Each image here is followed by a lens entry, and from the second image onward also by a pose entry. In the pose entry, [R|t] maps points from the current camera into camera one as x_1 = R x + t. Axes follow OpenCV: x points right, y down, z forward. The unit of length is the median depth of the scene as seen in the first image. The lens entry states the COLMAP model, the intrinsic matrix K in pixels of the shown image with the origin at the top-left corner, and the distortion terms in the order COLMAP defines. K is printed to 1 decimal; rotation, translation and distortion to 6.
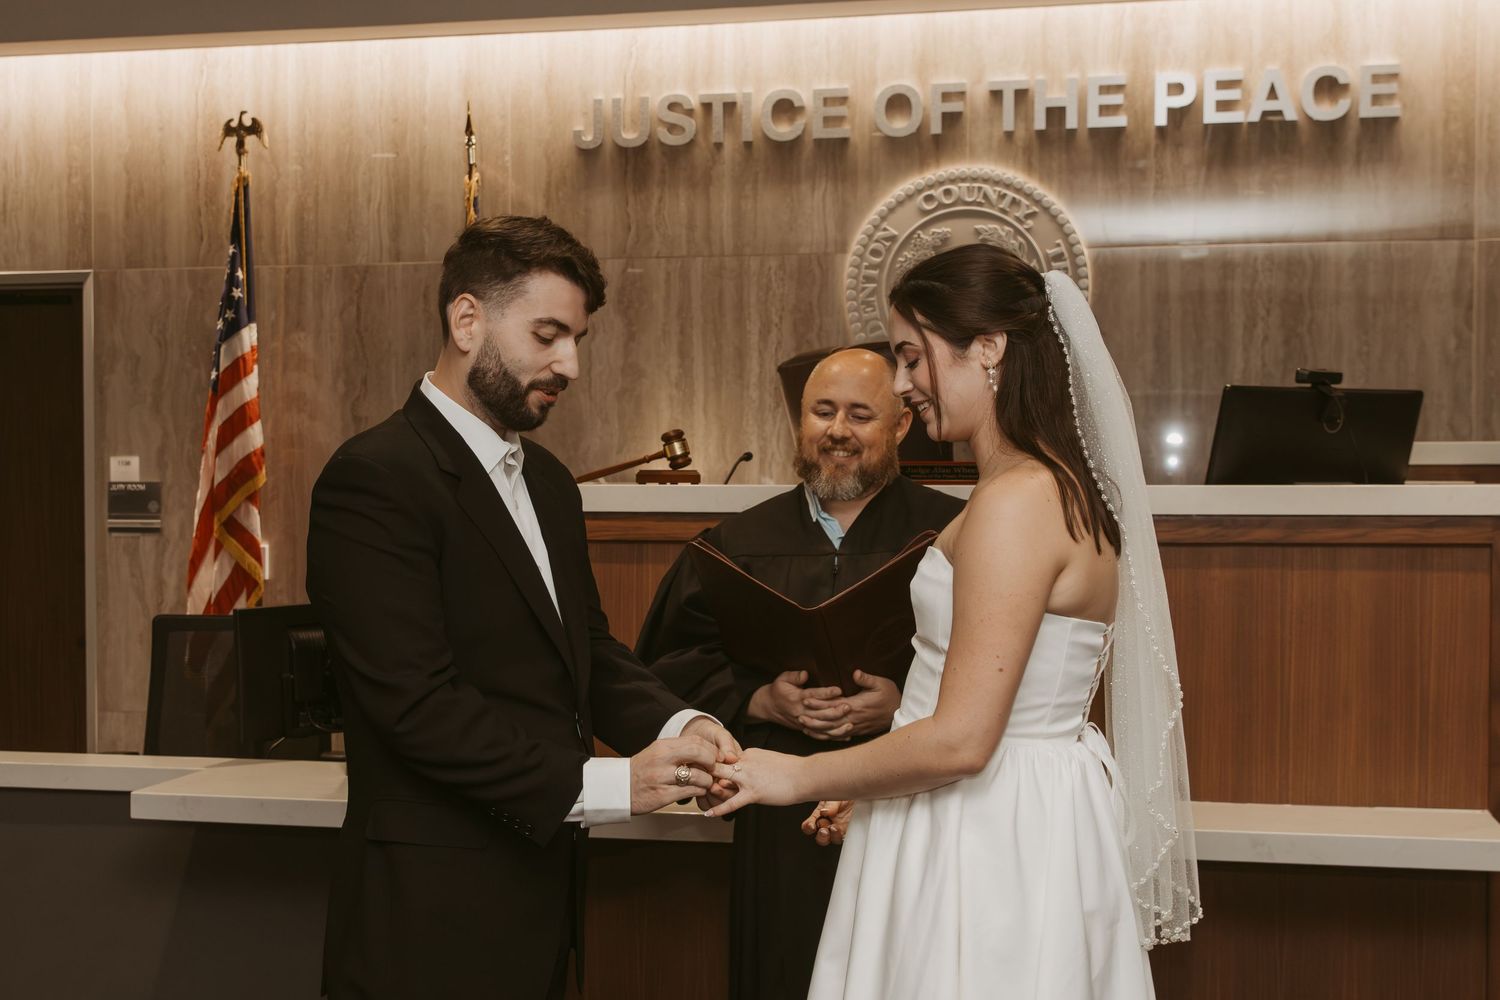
lens RADIAL K [[2074.6, 0, 750.3], [0, 2074.6, 541.6], [0, 0, 1]] dist [-0.028537, 0.060331]
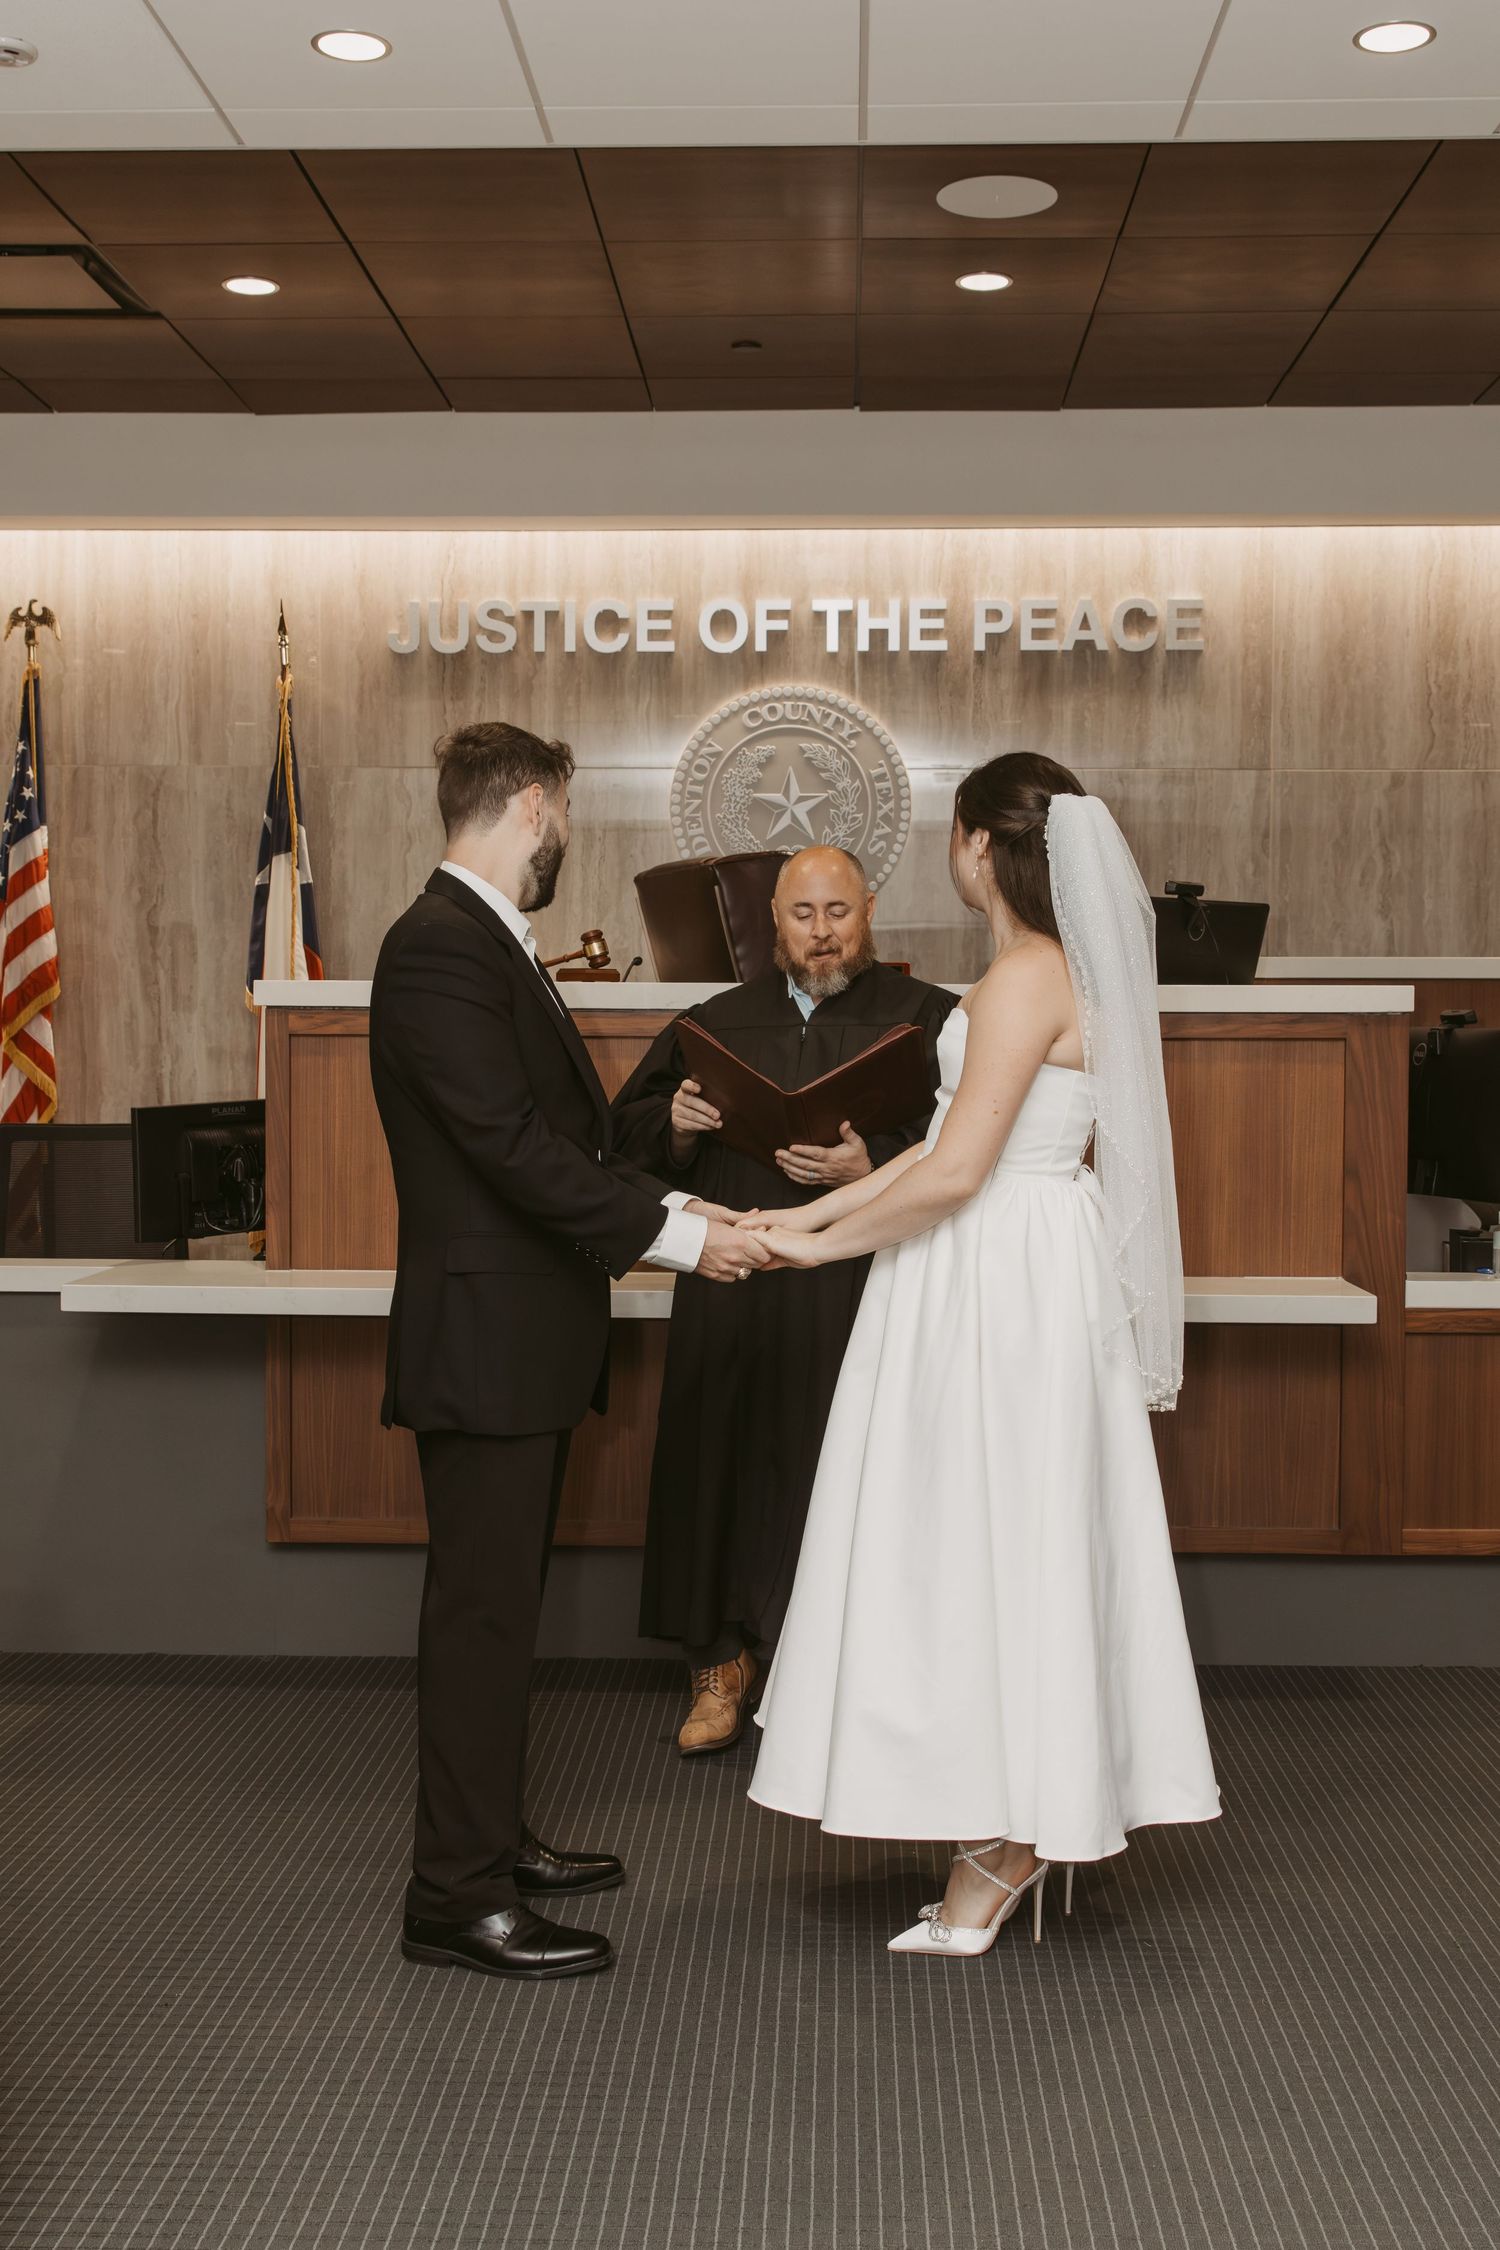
lens RADIAL K [[2491.1, 0, 750.0], [0, 2491.1, 1125.0], [0, 0, 1]] dist [0.009213, 0.010496]
pose [[0.980616, -0.001260, 0.195934, -0.152481], [0.001649, 0.999997, -0.001821, 0.034411], [-0.195931, 0.002108, 0.980615, -0.179946]]
